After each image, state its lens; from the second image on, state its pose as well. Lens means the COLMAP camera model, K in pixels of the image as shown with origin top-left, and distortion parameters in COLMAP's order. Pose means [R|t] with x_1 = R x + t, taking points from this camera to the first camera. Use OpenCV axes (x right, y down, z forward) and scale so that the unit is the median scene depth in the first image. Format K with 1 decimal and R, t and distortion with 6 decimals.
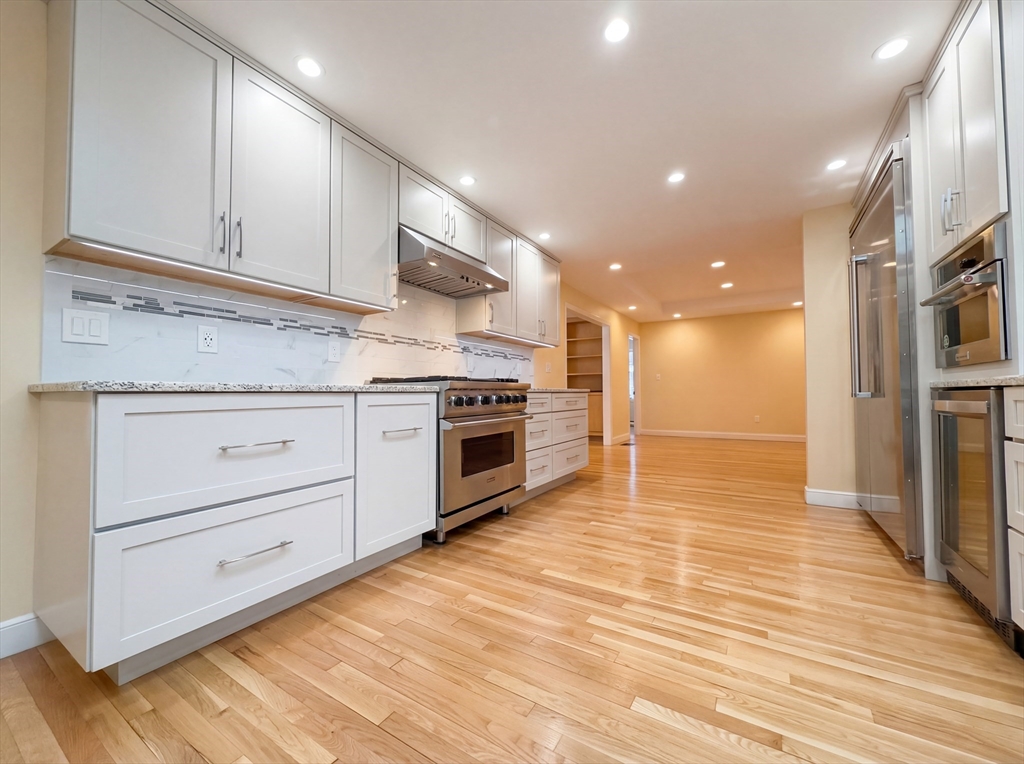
lens RADIAL K [[403.9, 0, 513.2], [0, 403.9, 382.0], [0, 0, 1]] dist [-0.003115, -0.000891]
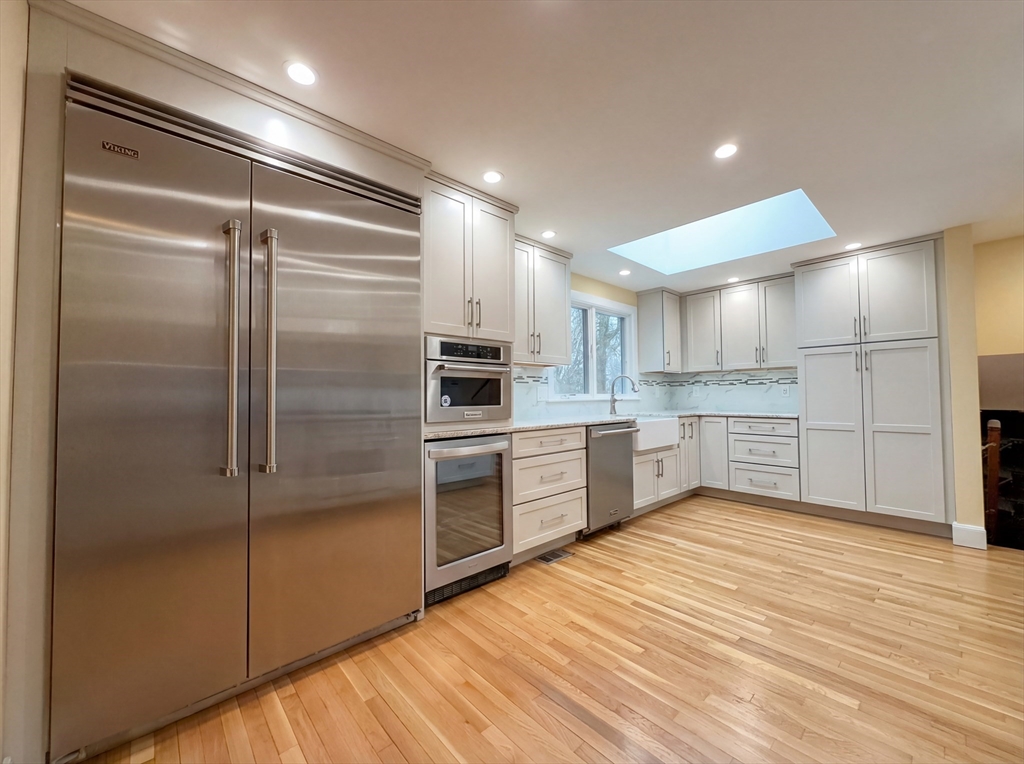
lens RADIAL K [[403.9, 0, 509.0], [0, 403.9, 381.5], [0, 0, 1]] dist [-0.003115, -0.000891]
pose [[-0.959892, 0.014520, 0.279995, 0.574717], [-0.001711, 0.998336, -0.057639, -0.096812], [-0.280366, -0.055807, -0.958270, 2.341056]]
